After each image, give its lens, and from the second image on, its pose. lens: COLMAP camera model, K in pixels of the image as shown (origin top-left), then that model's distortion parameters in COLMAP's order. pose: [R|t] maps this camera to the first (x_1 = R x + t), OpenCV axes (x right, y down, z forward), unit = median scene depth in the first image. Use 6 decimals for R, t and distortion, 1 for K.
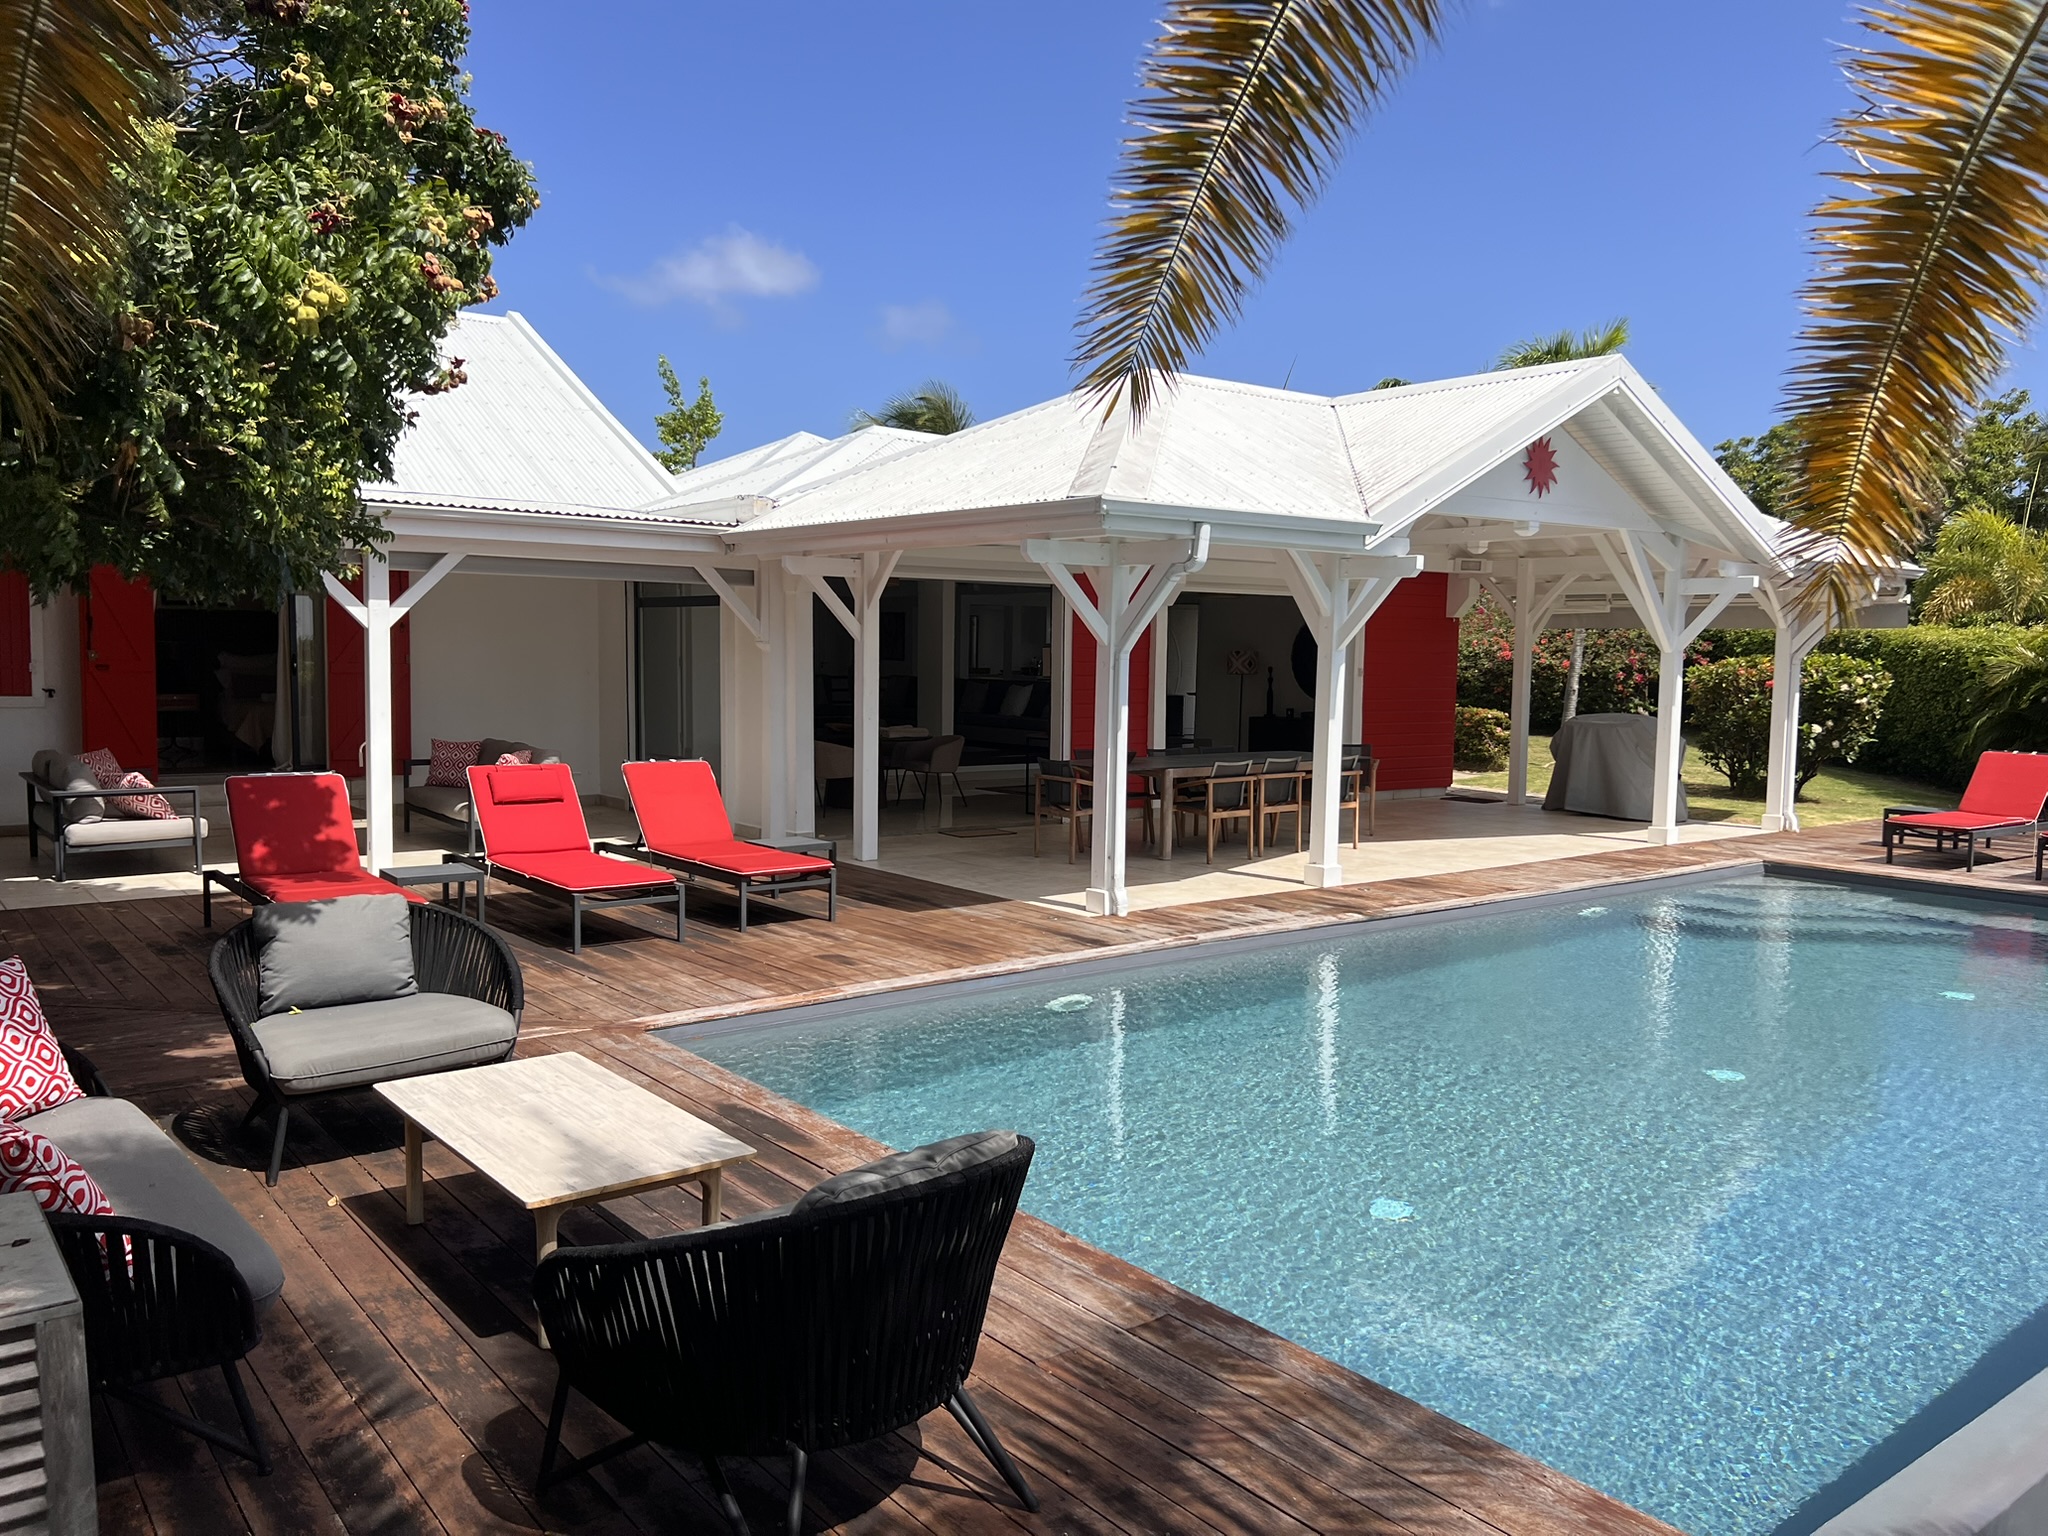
lens RADIAL K [[1544.3, 0, 1022.0], [0, 1544.3, 766.1], [0, 0, 1]] dist [0.051262, -0.045176]
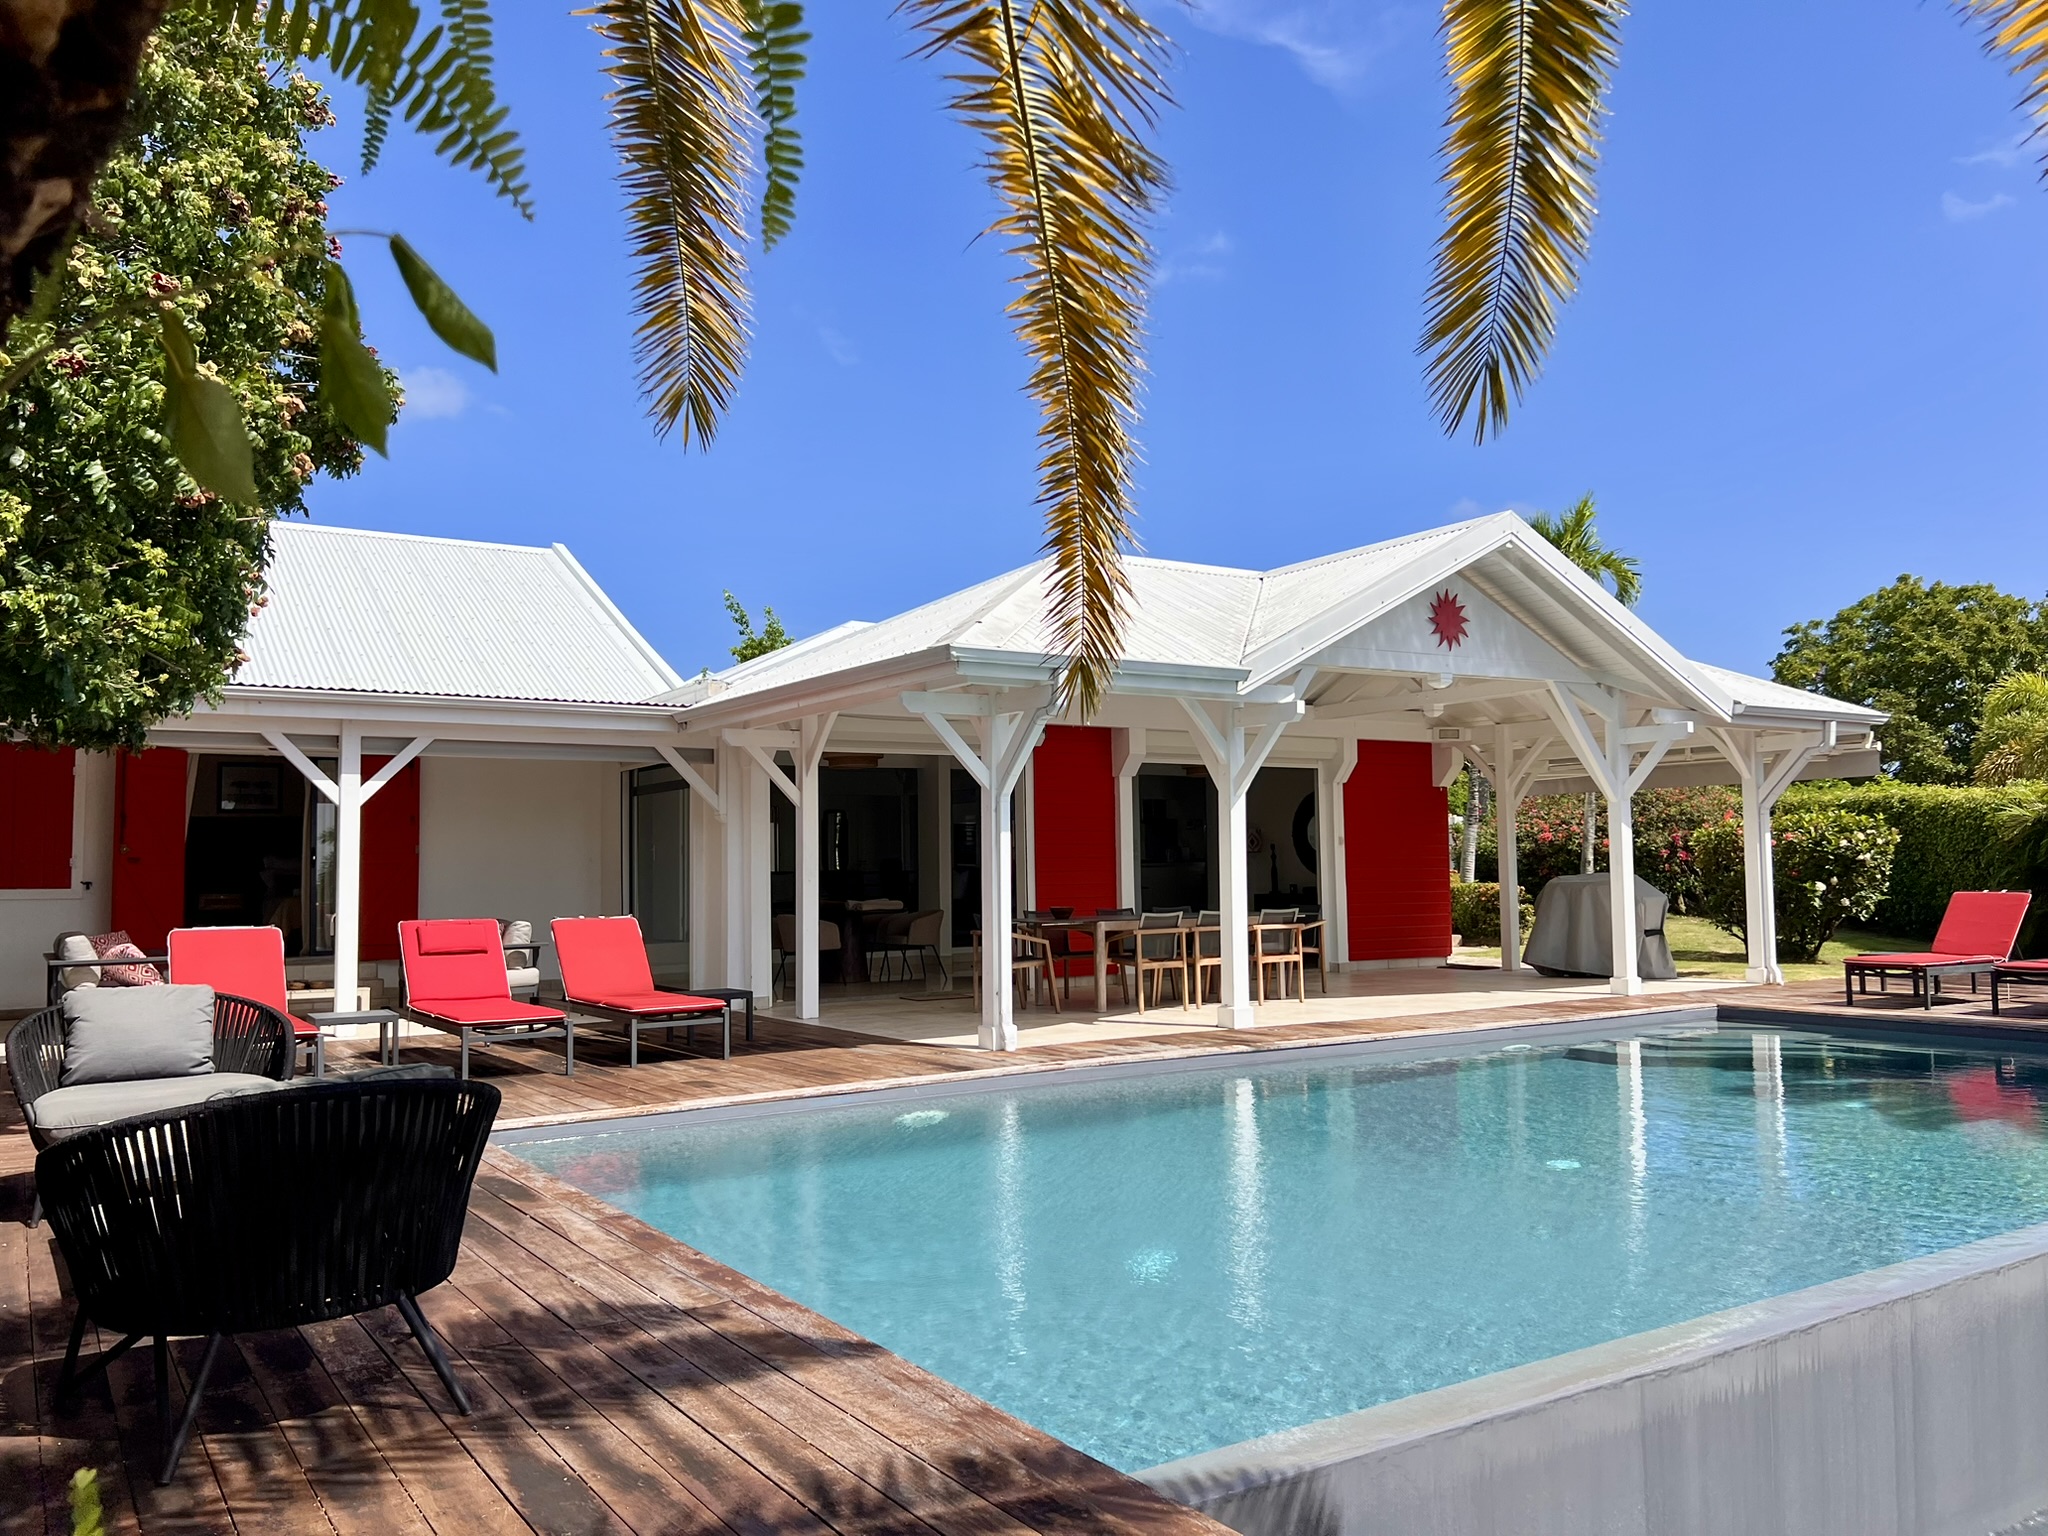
lens RADIAL K [[1544.3, 0, 1022.0], [0, 1544.3, 766.1], [0, 0, 1]] dist [0.051262, -0.045176]
pose [[0.995472, -0.036178, -0.087902, 0.134327], [0.022743, 0.988532, -0.149288, 0.050227], [0.092295, 0.146613, 0.984879, -0.033825]]
